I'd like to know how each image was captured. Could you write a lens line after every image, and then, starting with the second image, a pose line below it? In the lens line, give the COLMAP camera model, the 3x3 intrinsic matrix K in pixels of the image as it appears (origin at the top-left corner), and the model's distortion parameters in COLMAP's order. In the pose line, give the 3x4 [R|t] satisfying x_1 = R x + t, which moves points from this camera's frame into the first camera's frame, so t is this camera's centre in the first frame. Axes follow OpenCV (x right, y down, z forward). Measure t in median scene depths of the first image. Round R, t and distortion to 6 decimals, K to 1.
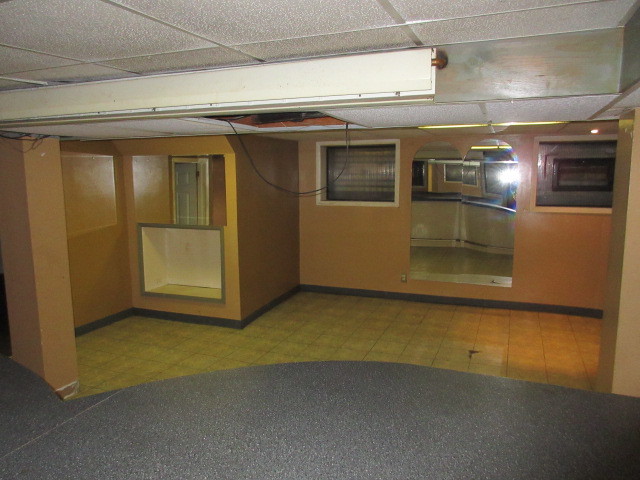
lens RADIAL K [[474.5, 0, 322.6], [0, 474.5, 238.8], [0, 0, 1]] dist [0.001686, -0.001108]
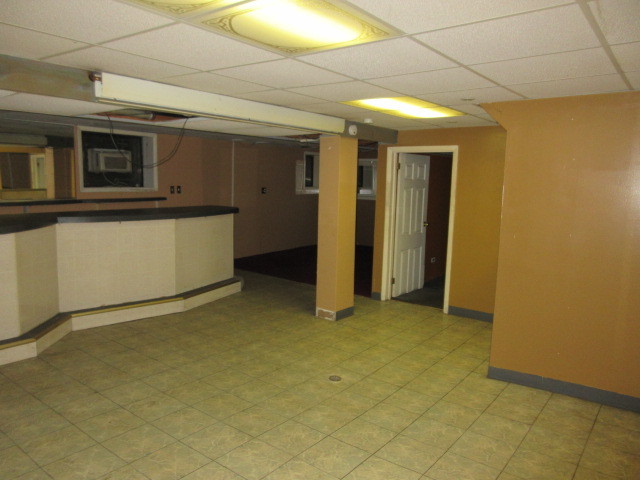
lens RADIAL K [[474.5, 0, 322.6], [0, 474.5, 238.8], [0, 0, 1]] dist [0.001686, -0.001108]
pose [[-0.247693, 0.131881, -0.959821, 0.631850], [-0.162805, 0.970939, 0.175422, -0.115589], [0.955062, 0.199714, -0.219024, 0.986933]]
